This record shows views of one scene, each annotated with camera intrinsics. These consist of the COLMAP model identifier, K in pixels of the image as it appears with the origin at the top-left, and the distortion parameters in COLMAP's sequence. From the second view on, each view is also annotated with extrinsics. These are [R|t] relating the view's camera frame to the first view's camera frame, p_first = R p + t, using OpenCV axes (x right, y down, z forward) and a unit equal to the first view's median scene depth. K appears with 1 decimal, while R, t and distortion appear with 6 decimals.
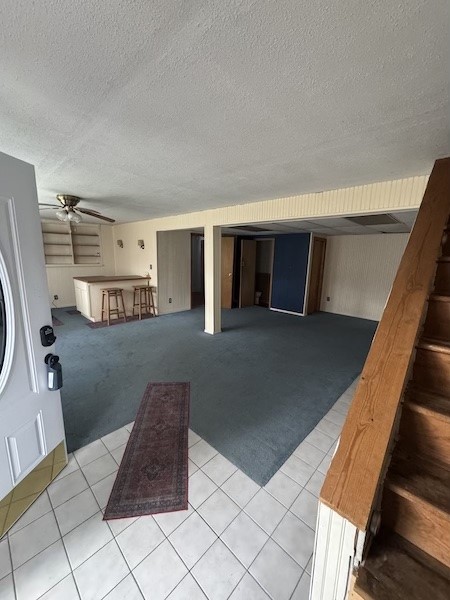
lens RADIAL K [[239.0, 0, 226.2], [0, 239.0, 298.4], [0, 0, 1]] dist [0.000476, 0.000131]
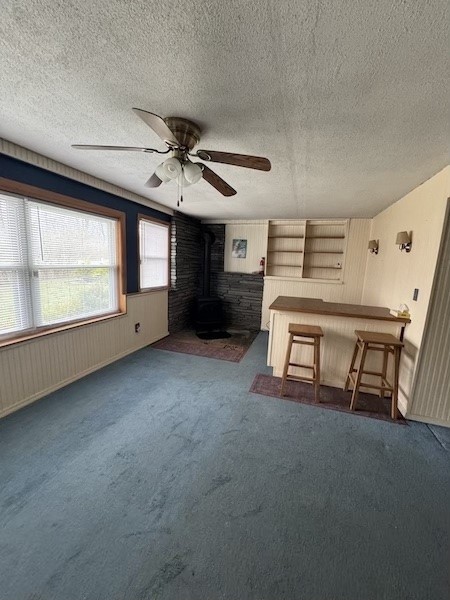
lens RADIAL K [[239.0, 0, 226.2], [0, 239.0, 298.4], [0, 0, 1]] dist [0.000476, 0.000131]
pose [[0.439463, 0.134258, -0.888171, -0.095595], [-0.205877, 0.977501, 0.045895, -0.076338], [0.874350, 0.162684, 0.457216, 0.526970]]
